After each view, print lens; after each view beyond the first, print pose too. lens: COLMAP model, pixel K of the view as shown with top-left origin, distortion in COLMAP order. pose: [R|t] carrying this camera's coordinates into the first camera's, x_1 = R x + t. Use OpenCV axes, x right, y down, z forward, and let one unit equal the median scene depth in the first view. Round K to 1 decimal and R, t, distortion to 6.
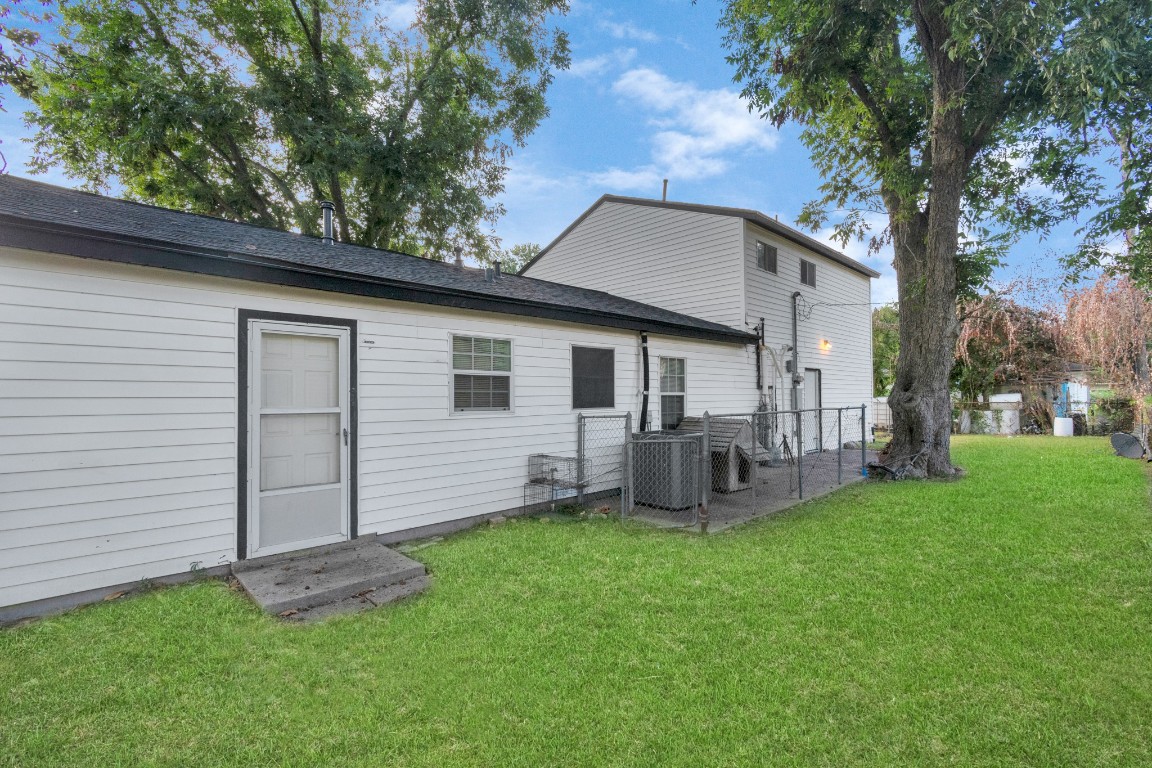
lens RADIAL K [[517.7, 0, 589.0], [0, 517.7, 394.5], [0, 0, 1]] dist [0.000998, -0.000120]
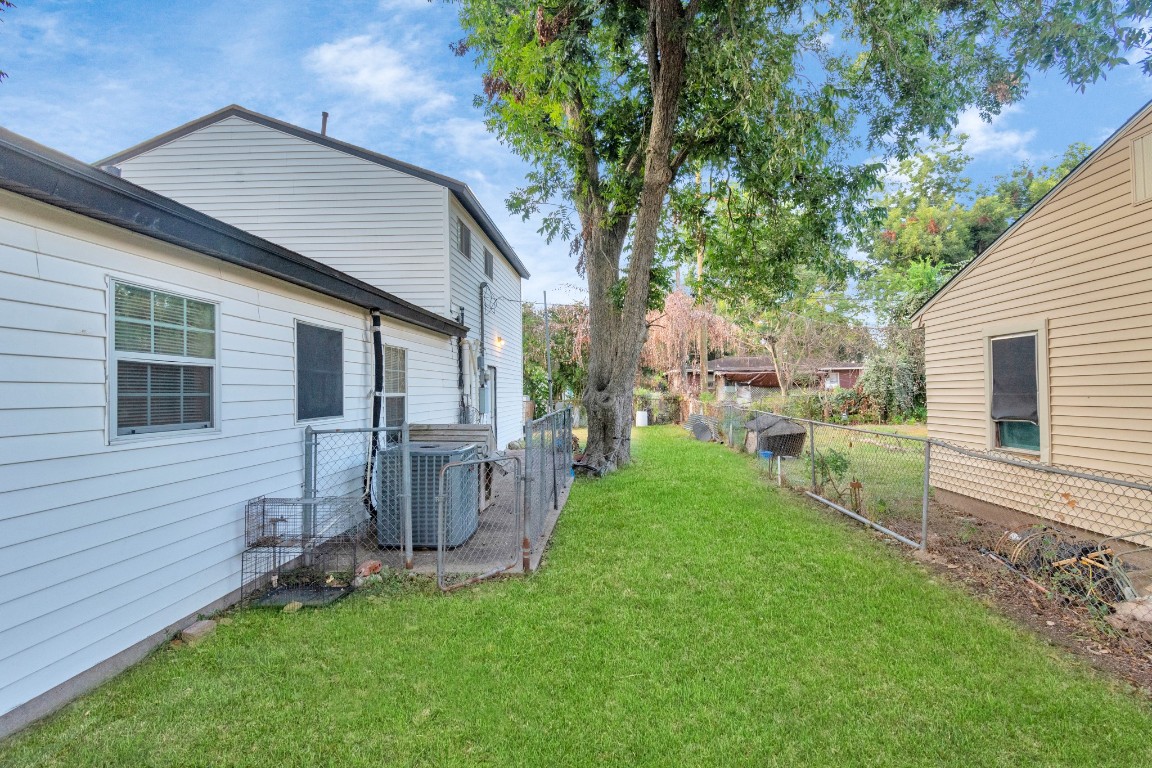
lens RADIAL K [[566.0, 0, 576.0], [0, 566.0, 384.0], [0, 0, 1]] dist [0.013466, -0.000142]
pose [[0.739903, 0.006775, 0.672680, -0.231140], [0.003061, 0.999905, -0.013438, -0.006033], [-0.672707, 0.012002, 0.739812, 0.226756]]
